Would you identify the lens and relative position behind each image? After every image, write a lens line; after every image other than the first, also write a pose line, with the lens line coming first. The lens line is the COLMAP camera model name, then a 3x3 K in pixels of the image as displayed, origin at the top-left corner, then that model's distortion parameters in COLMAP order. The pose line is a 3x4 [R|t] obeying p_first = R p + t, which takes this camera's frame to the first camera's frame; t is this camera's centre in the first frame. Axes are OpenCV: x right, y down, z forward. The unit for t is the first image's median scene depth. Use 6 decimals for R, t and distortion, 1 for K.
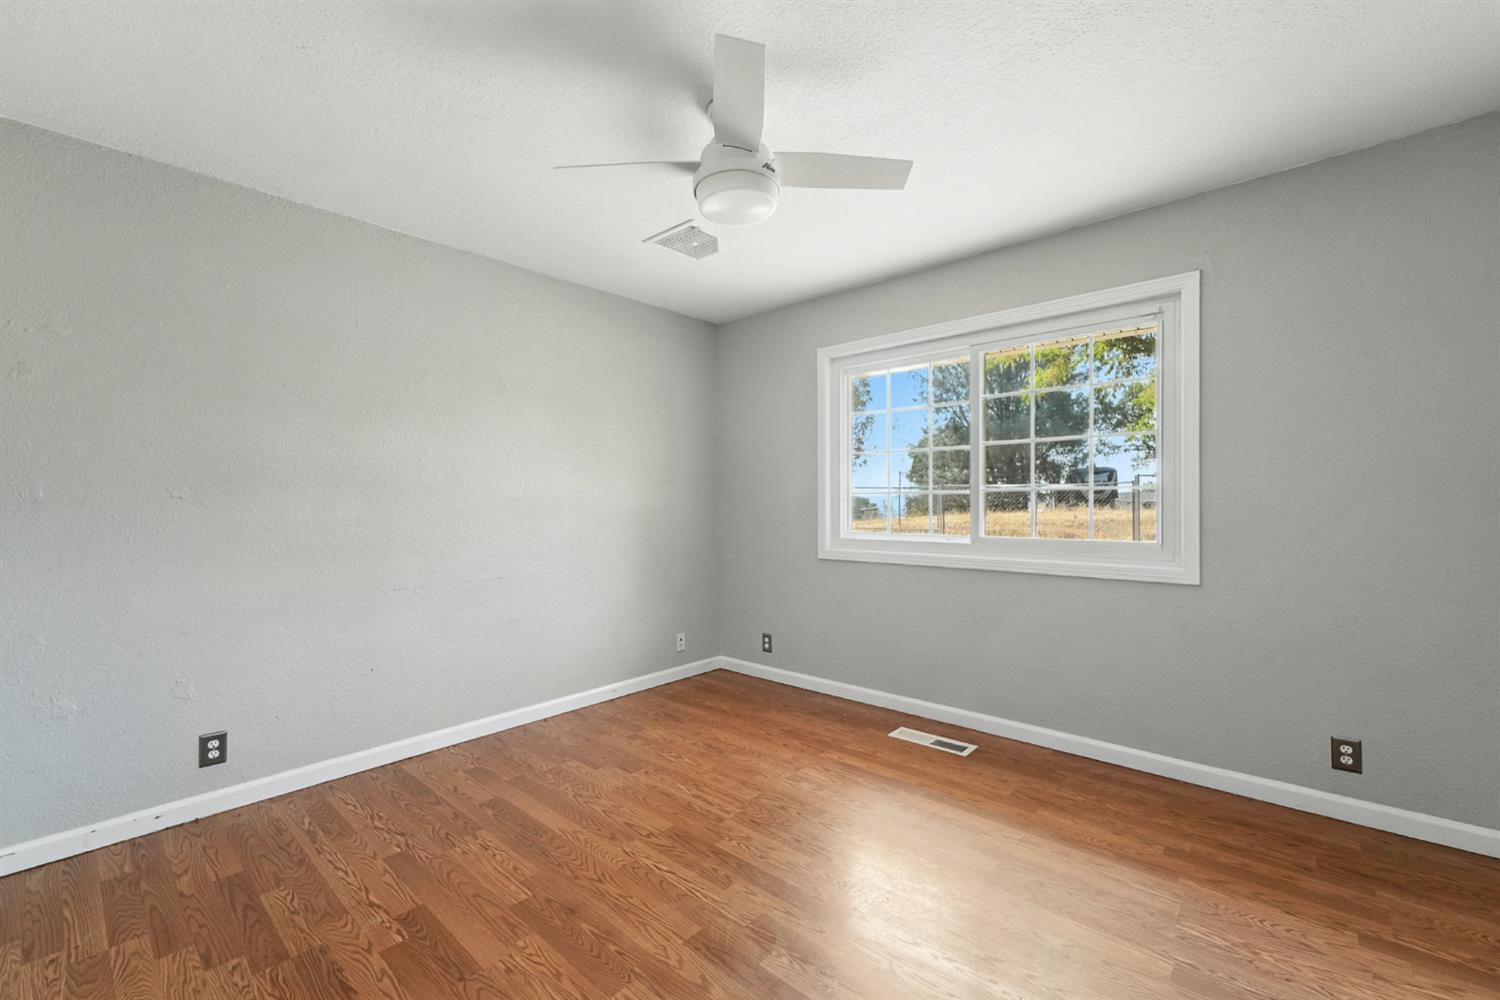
lens RADIAL K [[621.2, 0, 751.0], [0, 621.2, 503.6], [0, 0, 1]] dist [0.001980, -0.000058]
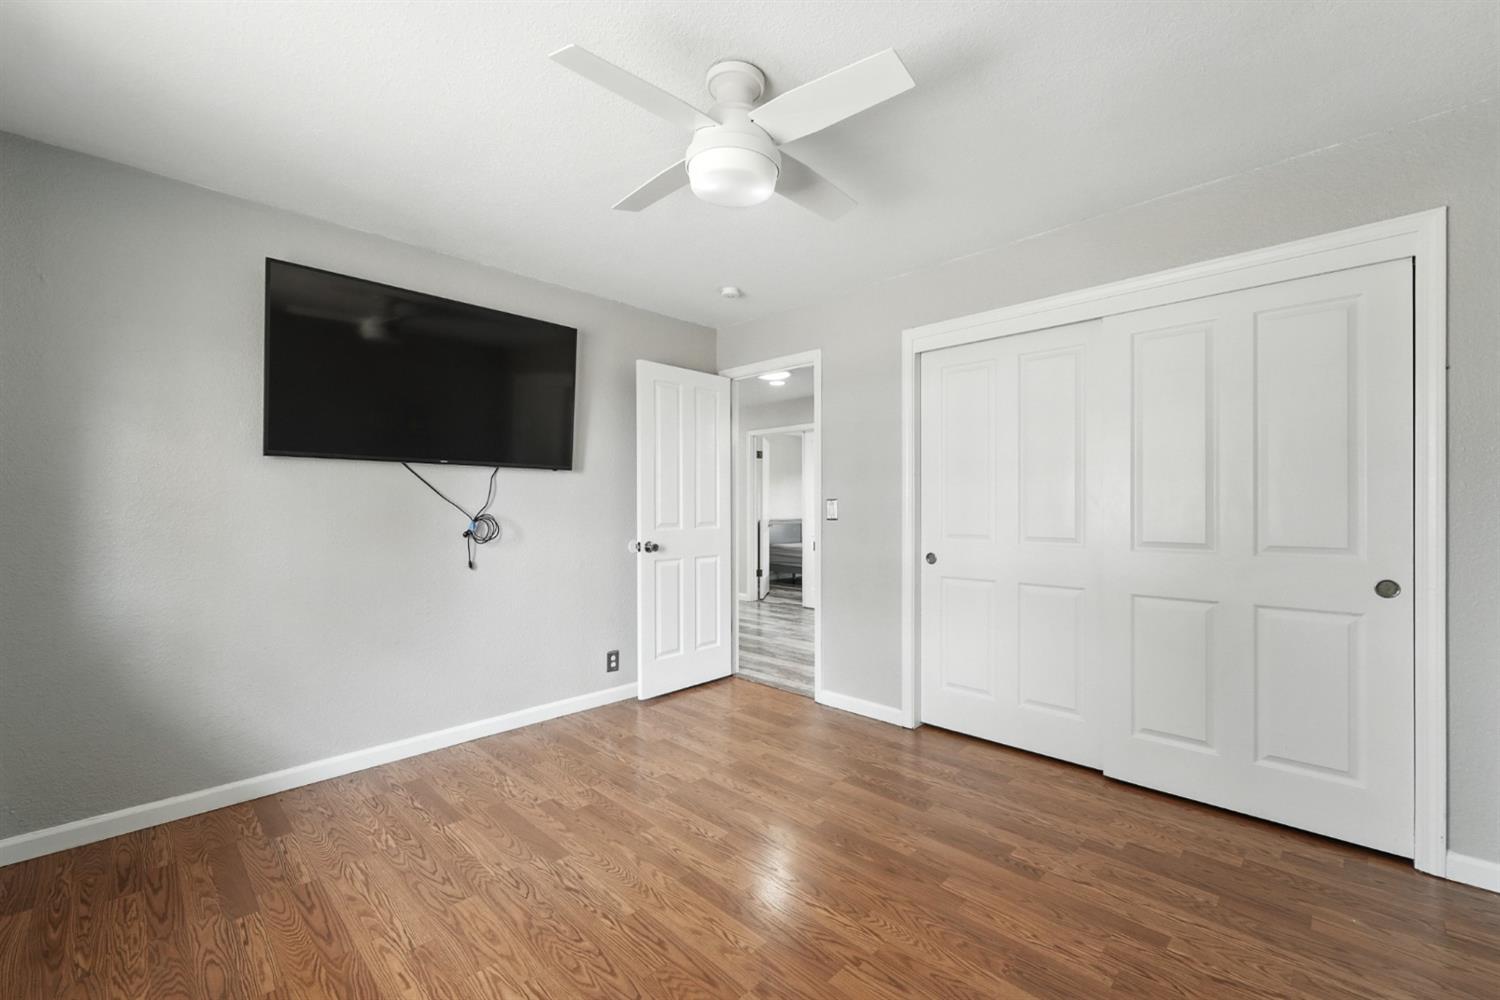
lens RADIAL K [[621.2, 0, 751.0], [0, 621.2, 503.6], [0, 0, 1]] dist [0.001980, -0.000058]
pose [[-0.999080, 0.009545, 0.041816, -0.082023], [0.009559, 0.999954, 0.000120, -0.007919], [-0.041813, 0.000520, -0.999125, 1.915016]]
